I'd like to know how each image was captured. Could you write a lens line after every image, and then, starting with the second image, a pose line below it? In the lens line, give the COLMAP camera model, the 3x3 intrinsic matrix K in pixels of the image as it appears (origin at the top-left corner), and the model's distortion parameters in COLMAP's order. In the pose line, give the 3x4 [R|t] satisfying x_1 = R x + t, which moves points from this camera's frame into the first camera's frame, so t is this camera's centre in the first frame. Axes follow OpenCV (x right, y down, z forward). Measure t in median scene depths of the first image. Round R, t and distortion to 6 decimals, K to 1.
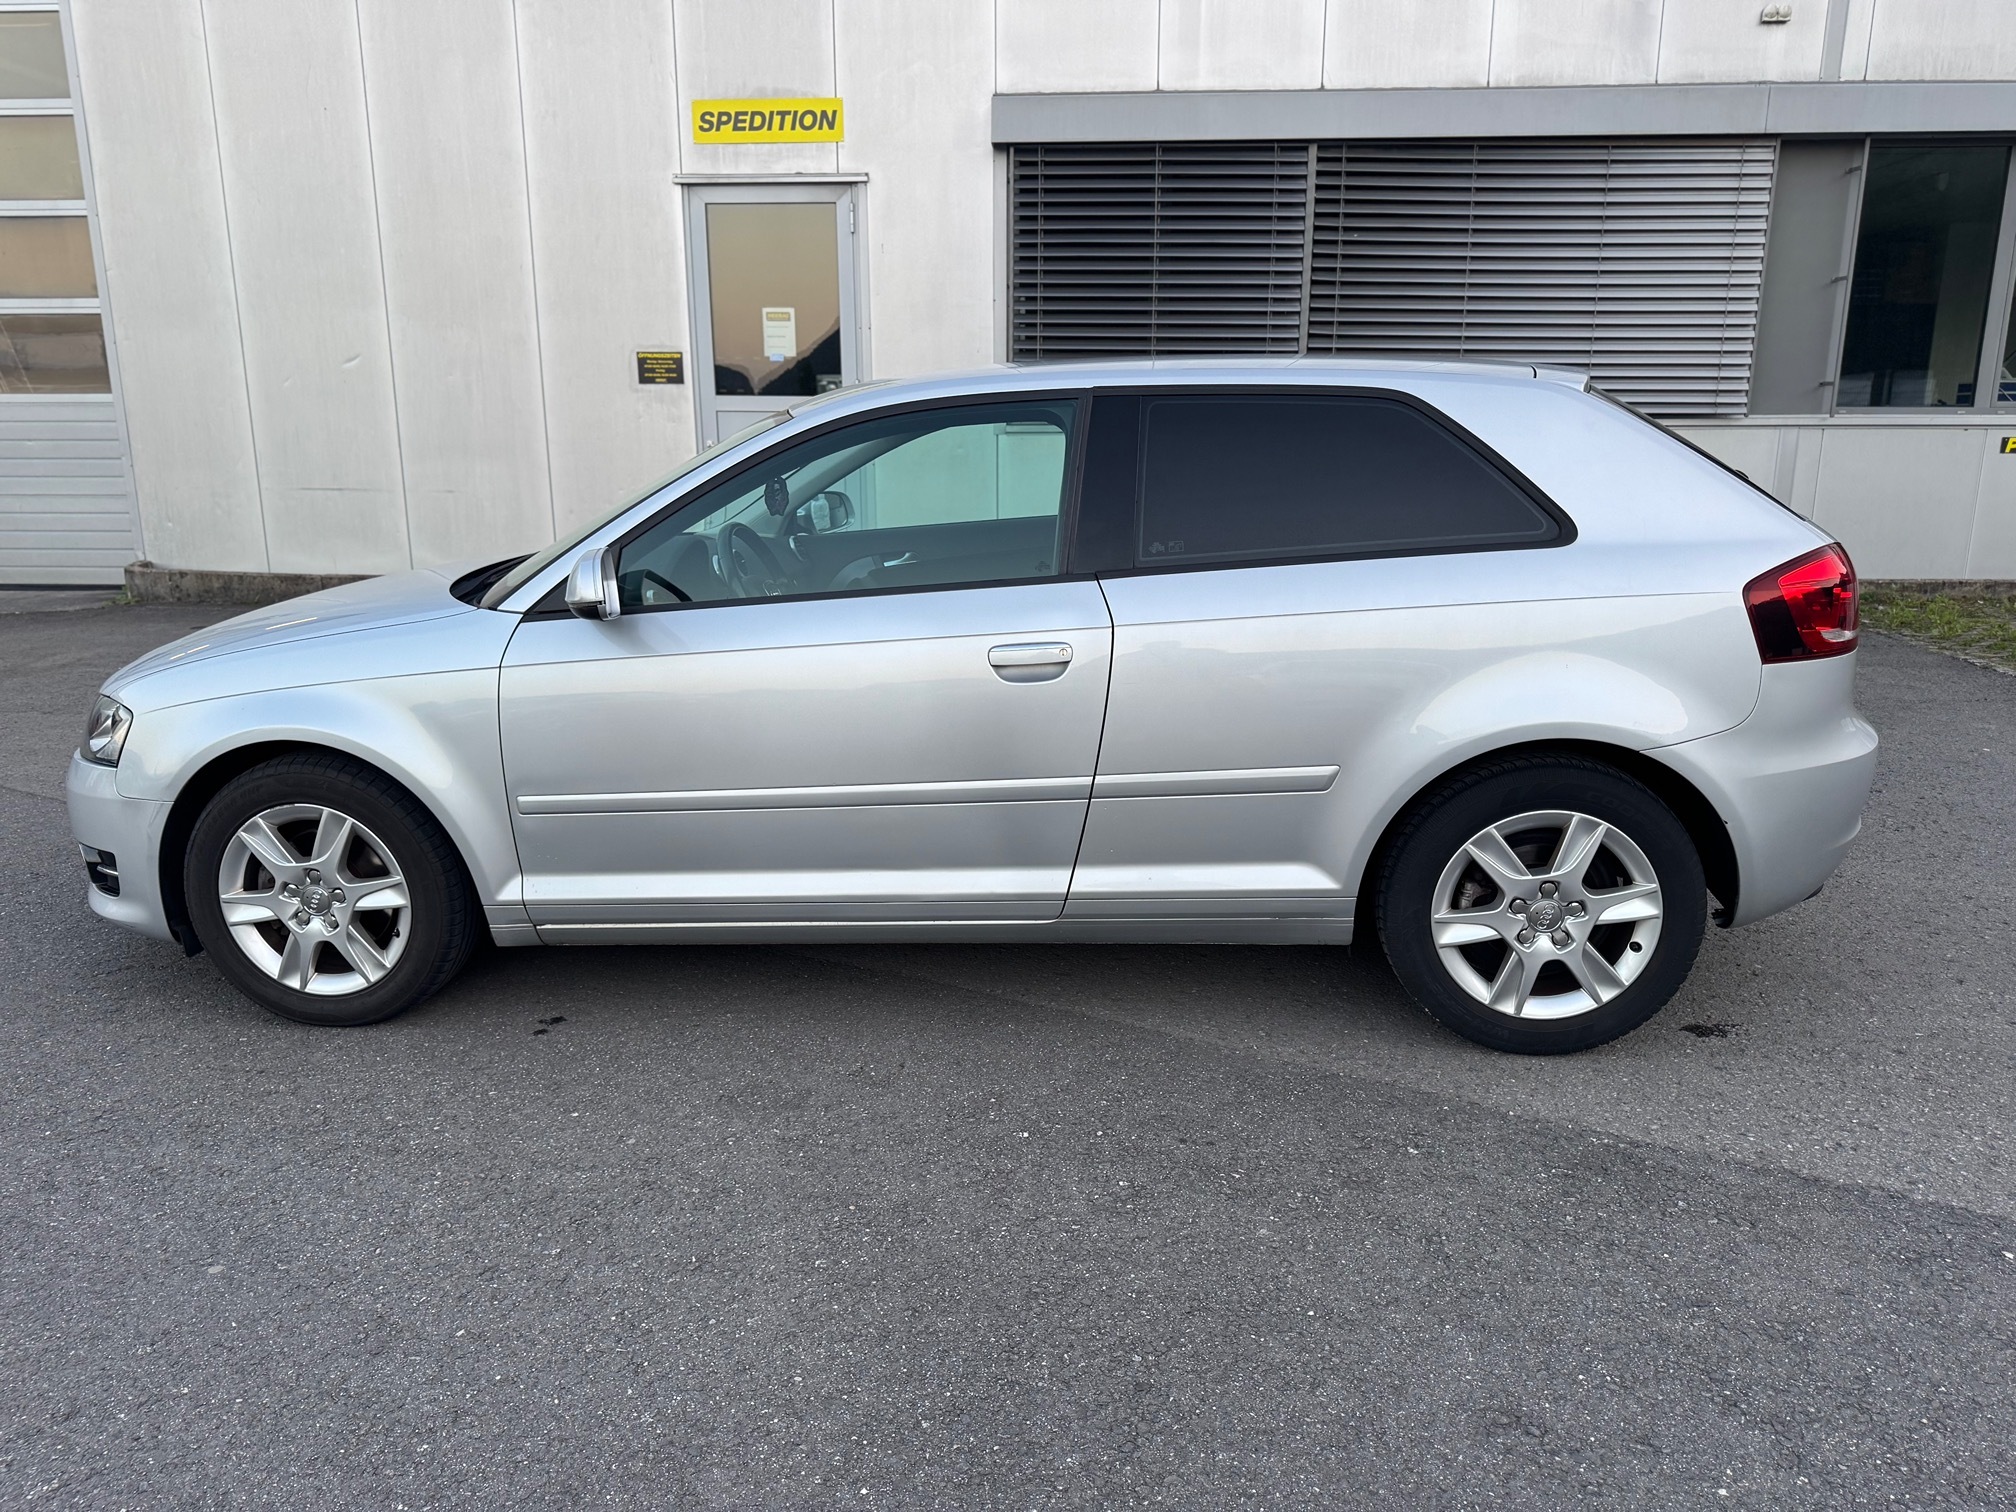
lens RADIAL K [[1449.3, 0, 1009.0], [0, 1449.3, 737.3], [0, 0, 1]] dist [0.060121, -0.062494]
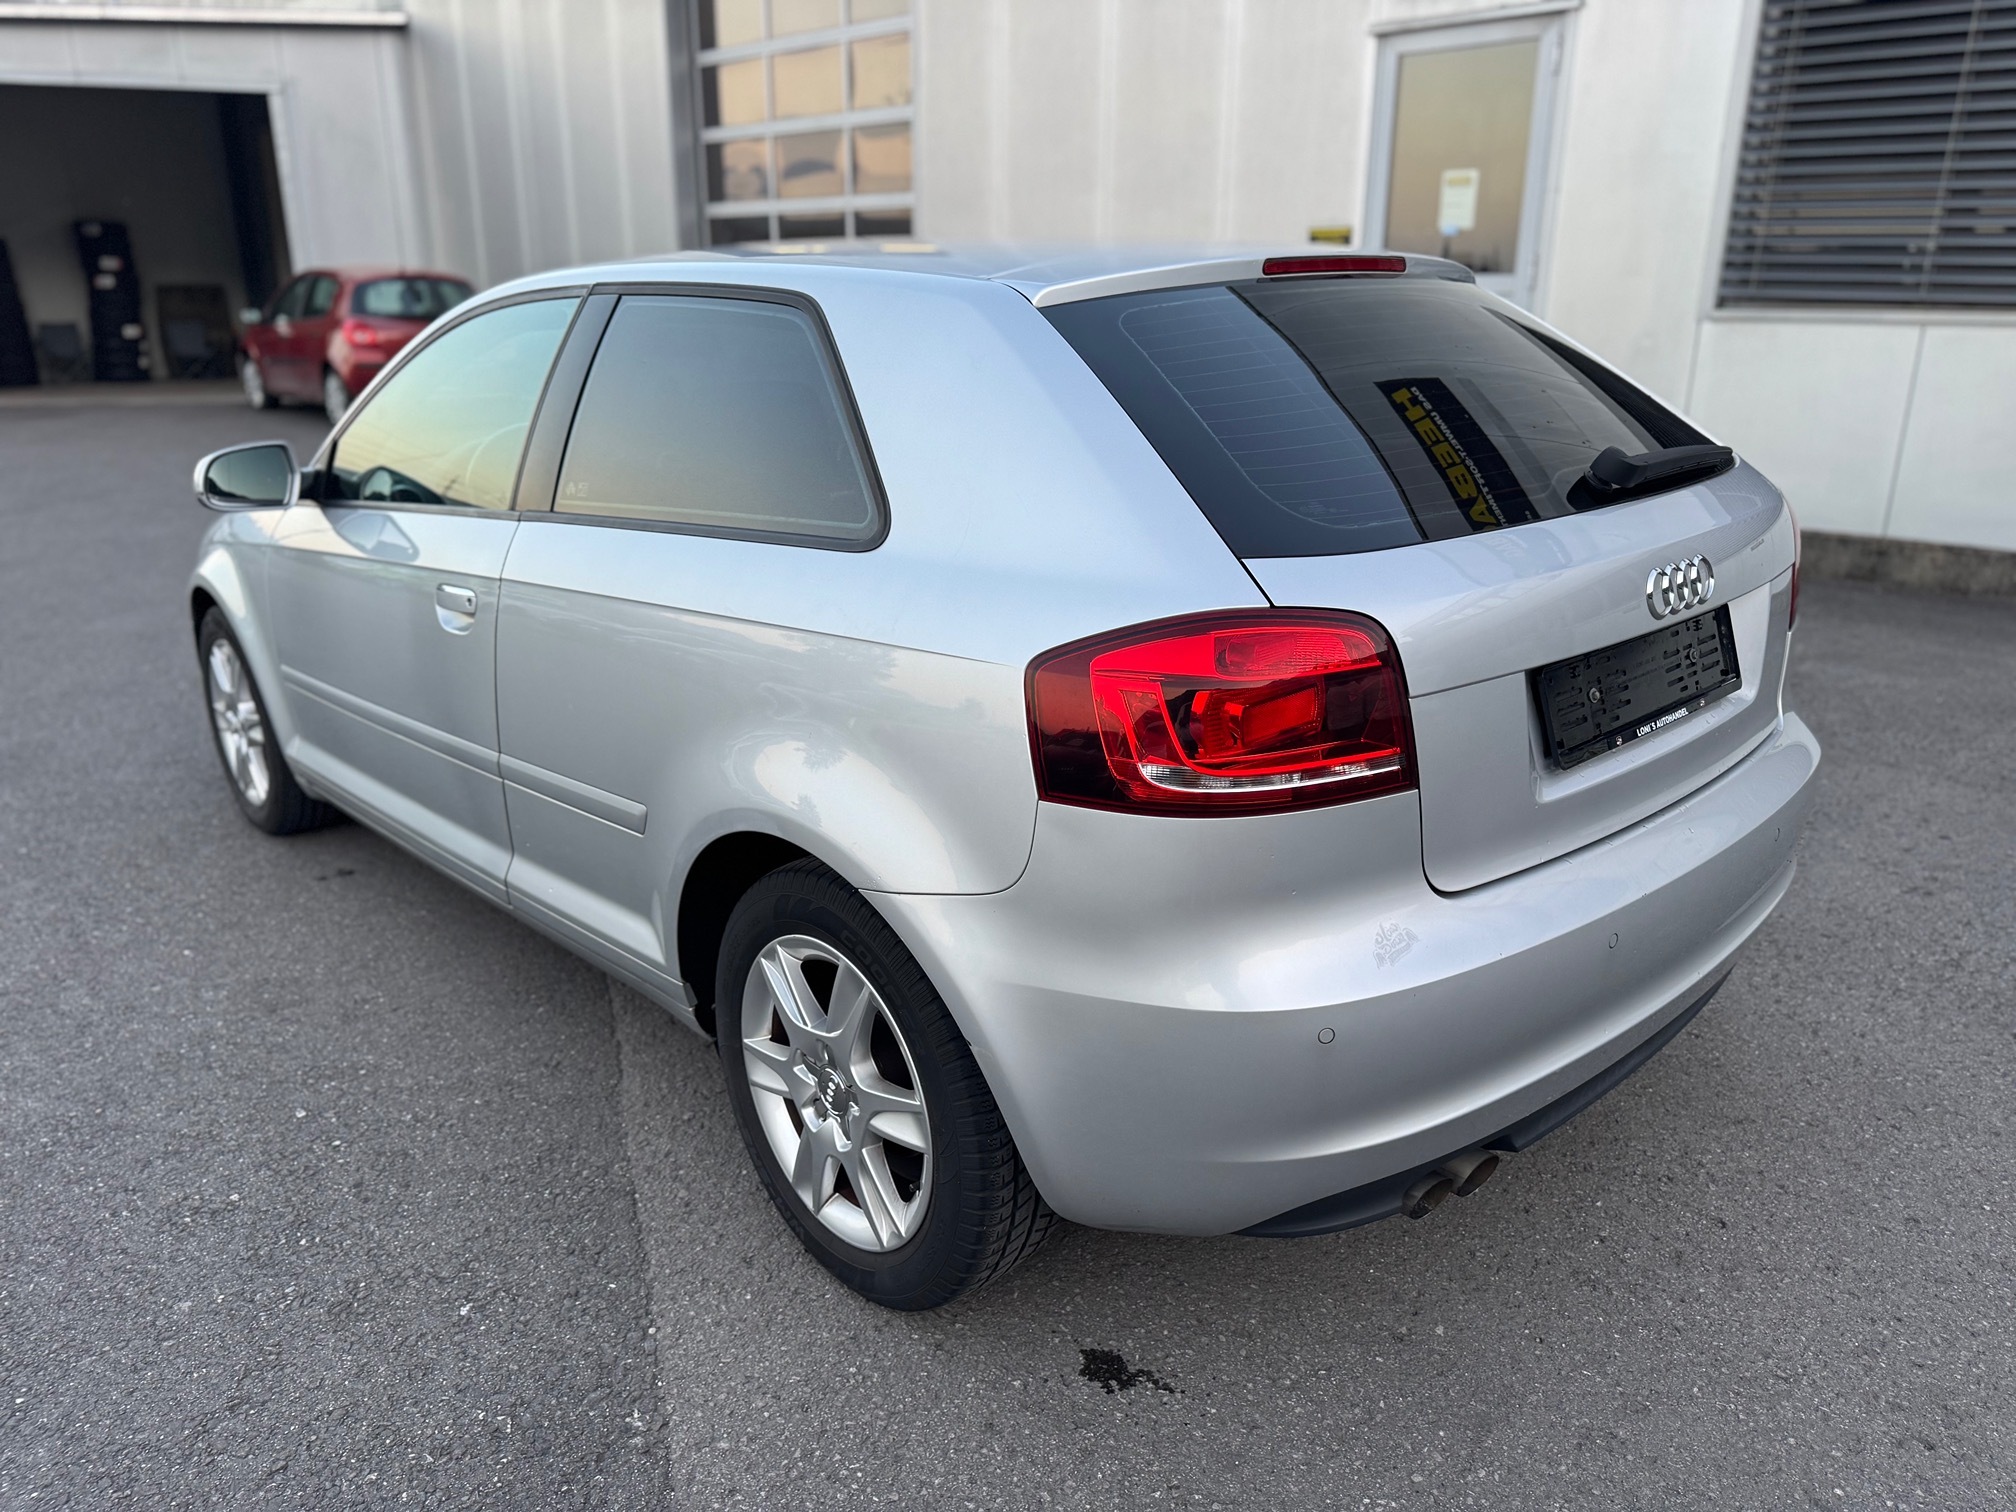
lens RADIAL K [[1465.5, 0, 1008.0], [0, 1465.5, 756.0], [0, 0, 1]] dist [0.001176, -0.001758]
pose [[0.744693, 0.207290, -0.634399, 0.731622], [-0.149627, 0.978202, 0.143987, -0.123983], [0.650418, -0.012303, 0.759477, 0.482214]]
